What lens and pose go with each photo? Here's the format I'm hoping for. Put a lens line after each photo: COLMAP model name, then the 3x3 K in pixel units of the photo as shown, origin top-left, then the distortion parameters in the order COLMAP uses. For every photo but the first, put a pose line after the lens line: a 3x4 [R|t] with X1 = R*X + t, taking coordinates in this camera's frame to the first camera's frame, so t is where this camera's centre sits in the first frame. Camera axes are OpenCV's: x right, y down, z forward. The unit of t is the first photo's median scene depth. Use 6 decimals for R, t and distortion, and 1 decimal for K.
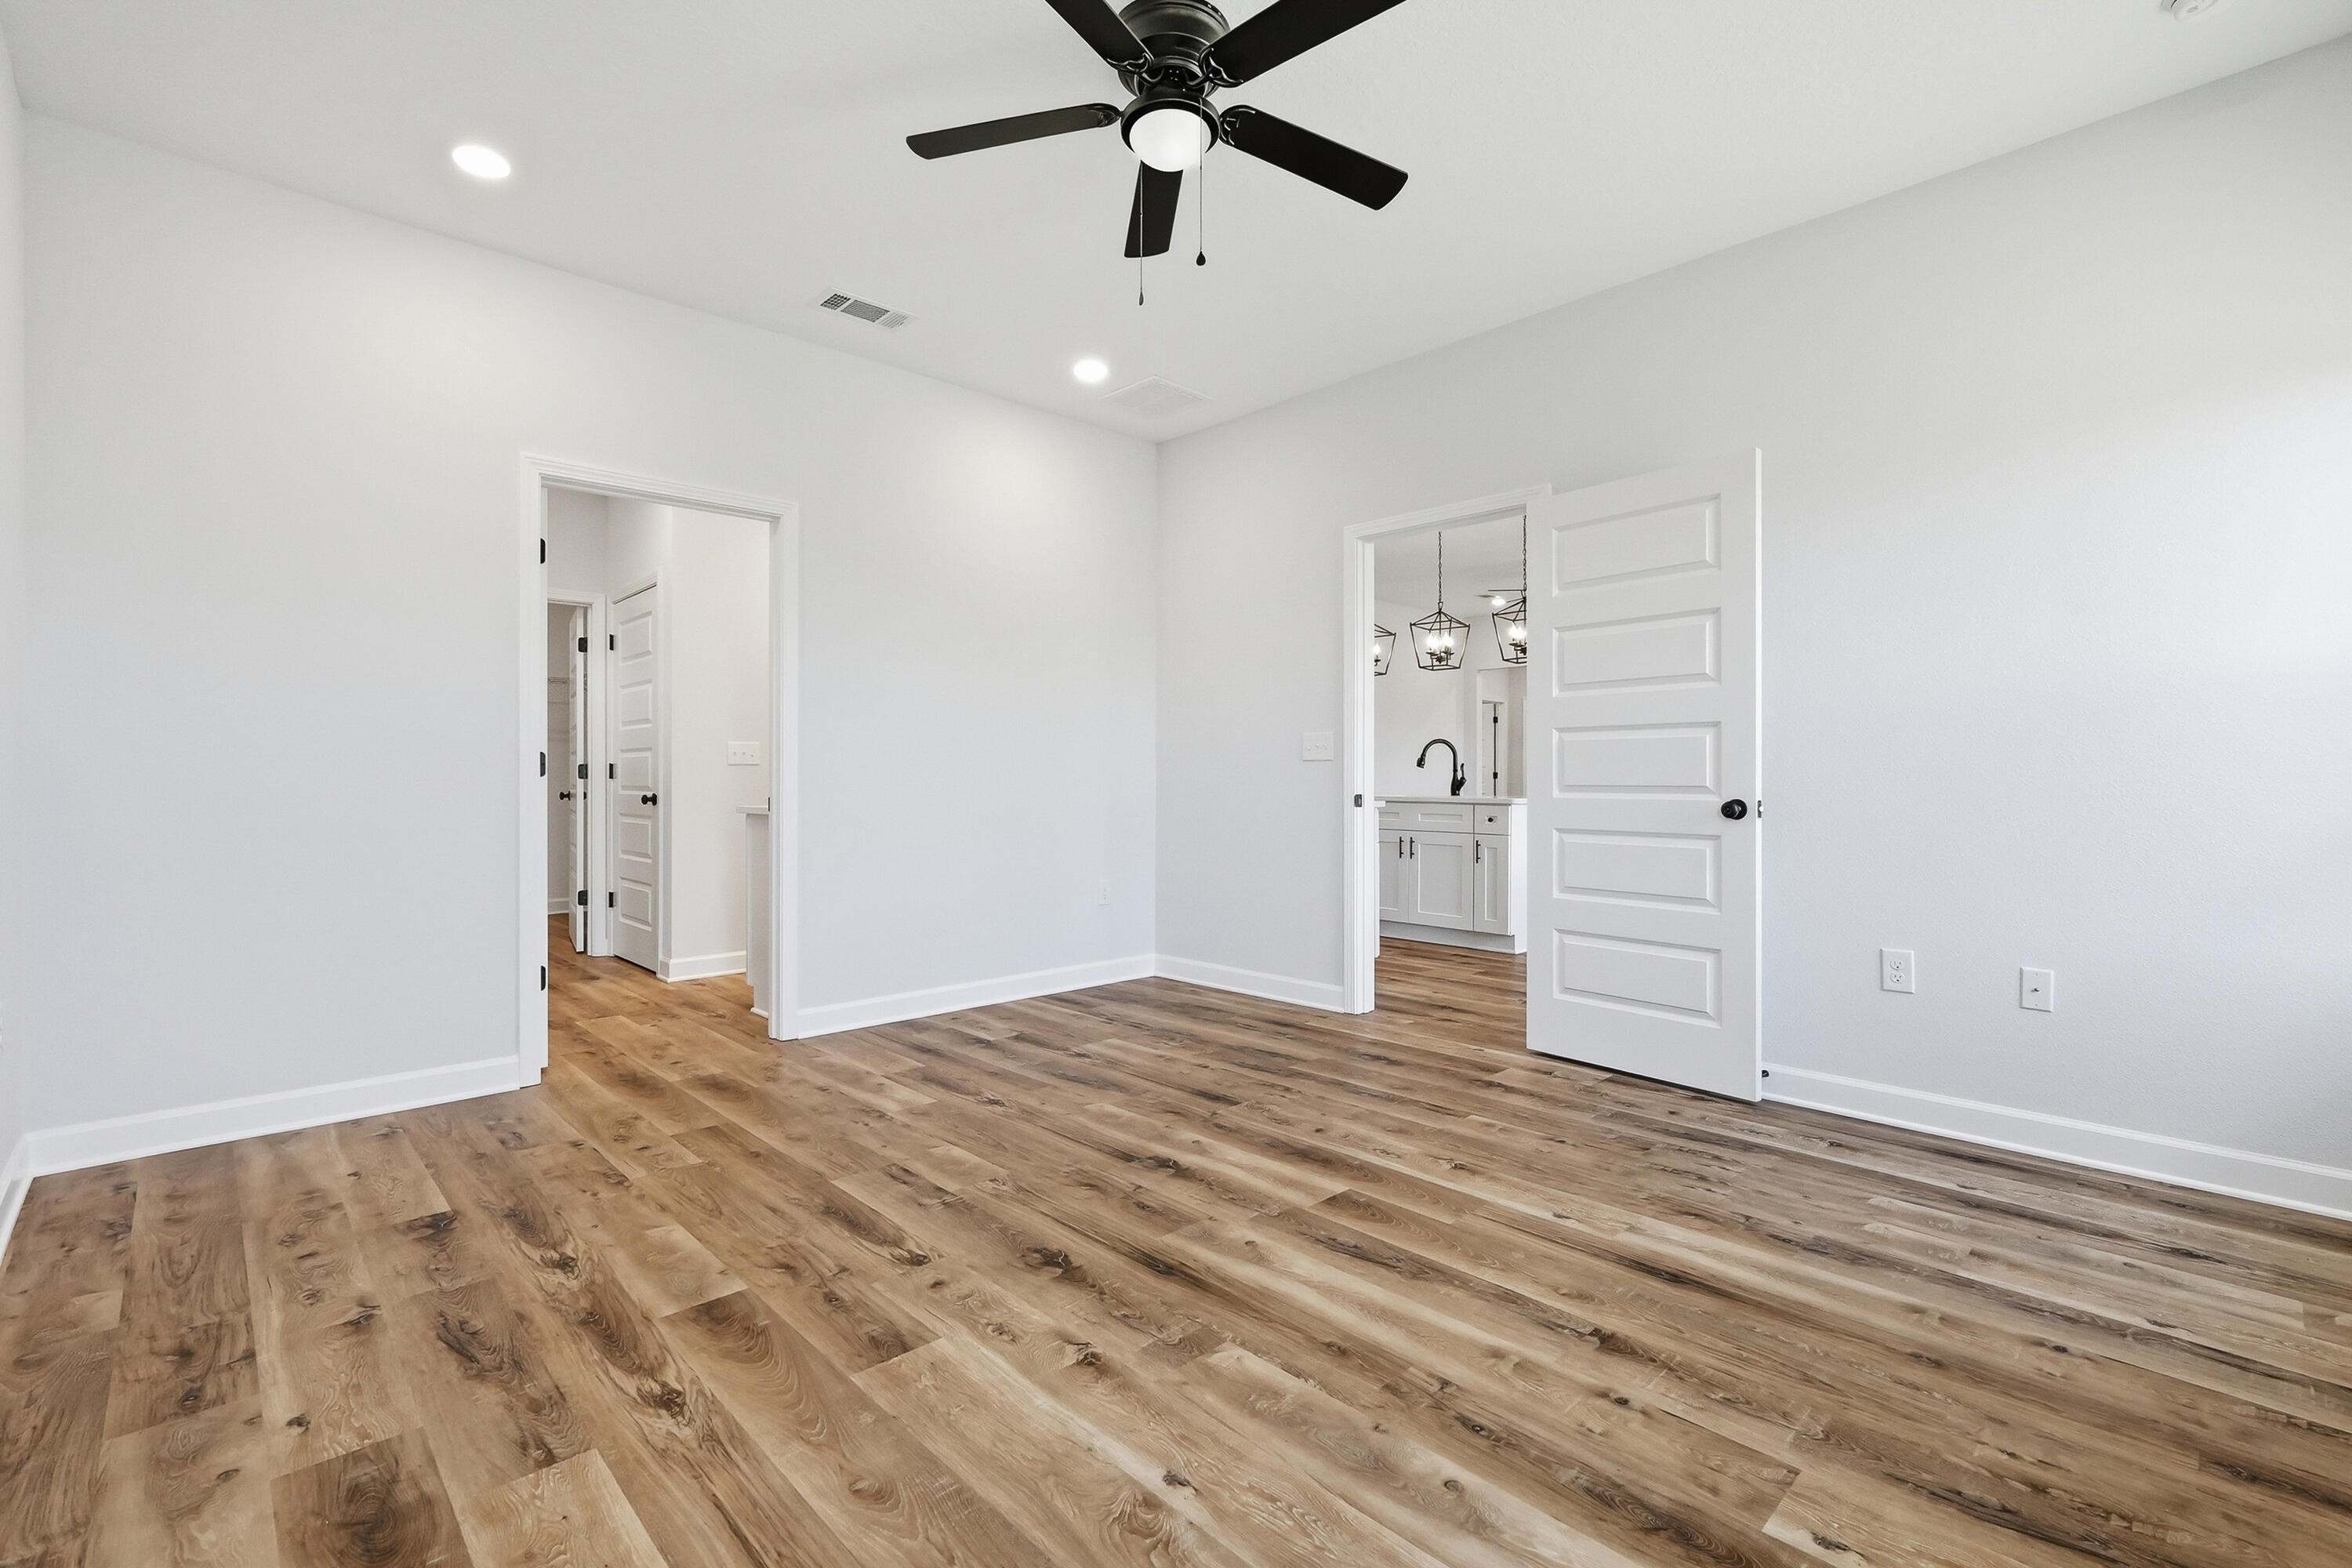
lens RADIAL K [[1005.8, 0, 1174.2], [0, 1005.8, 790.8], [0, 0, 1]] dist [-0.001342, 0.000912]
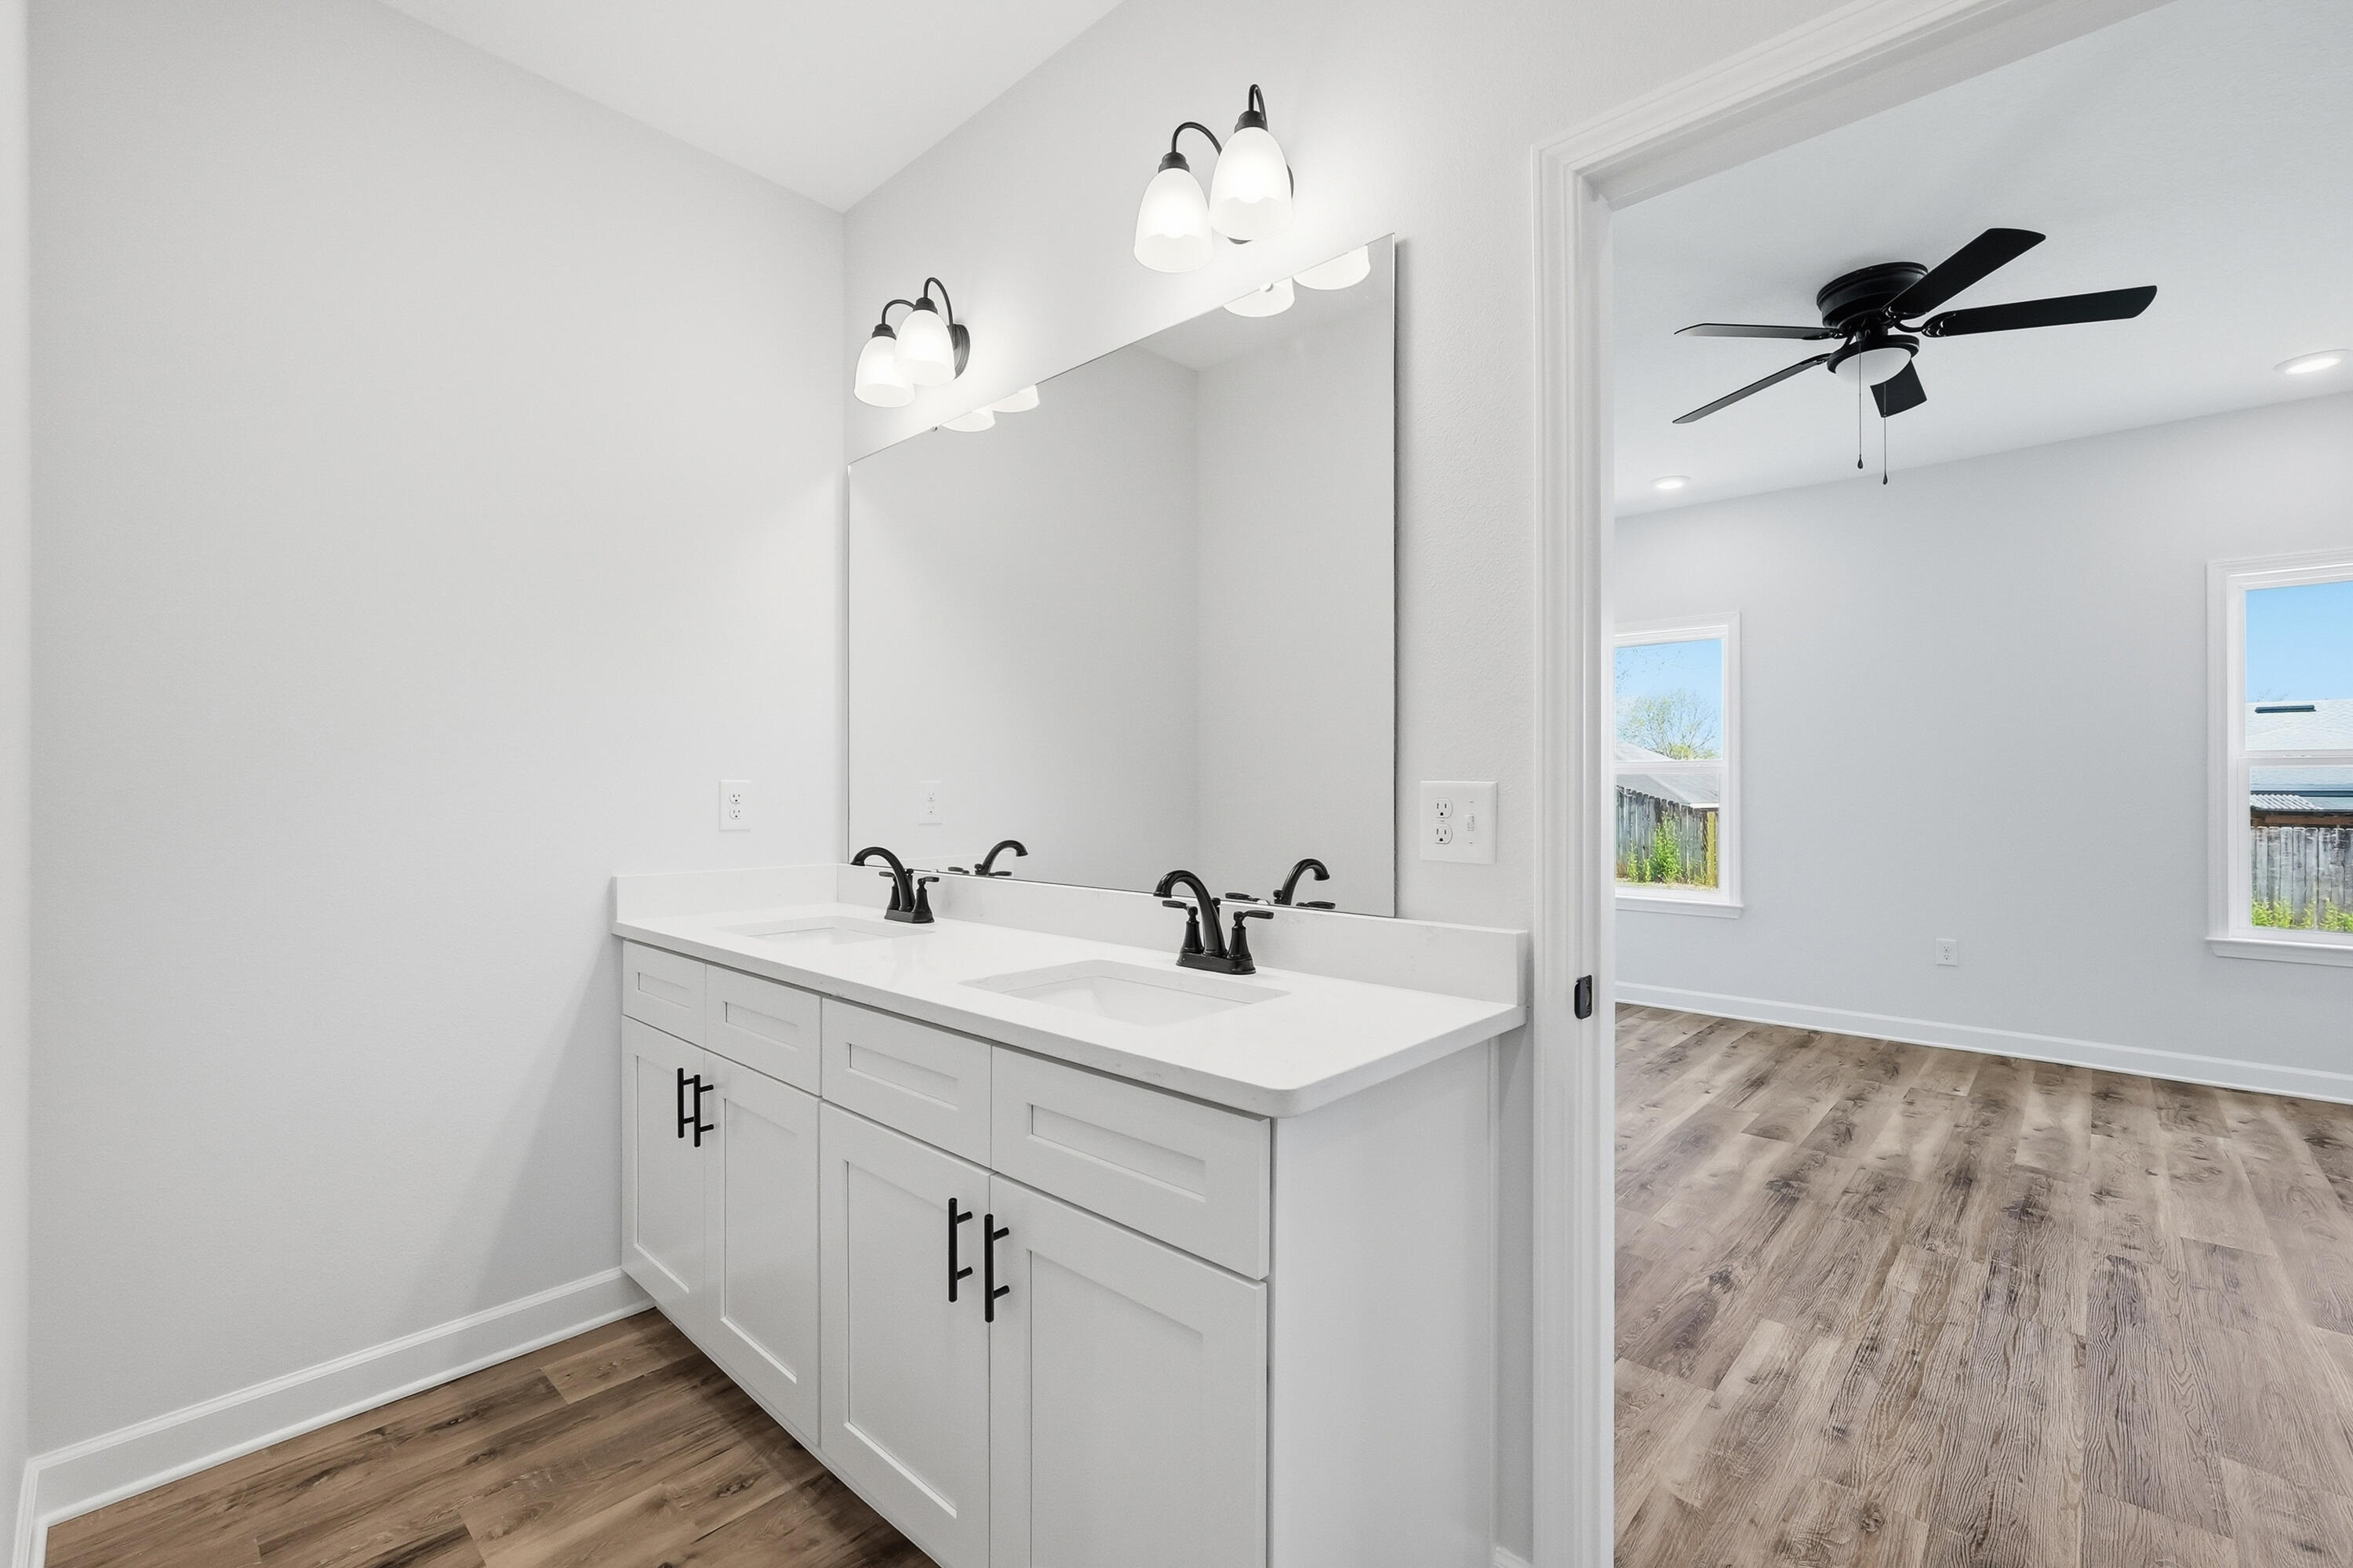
lens RADIAL K [[1006.3, 0, 1174.7], [0, 1006.3, 790.8], [0, 0, 1]] dist [-0.001342, 0.000912]
pose [[-0.056371, -0.002231, 0.998407, -1.344961], [0.006054, 0.999978, 0.002576, -0.104573], [-0.998392, 0.006190, -0.056357, 2.115775]]
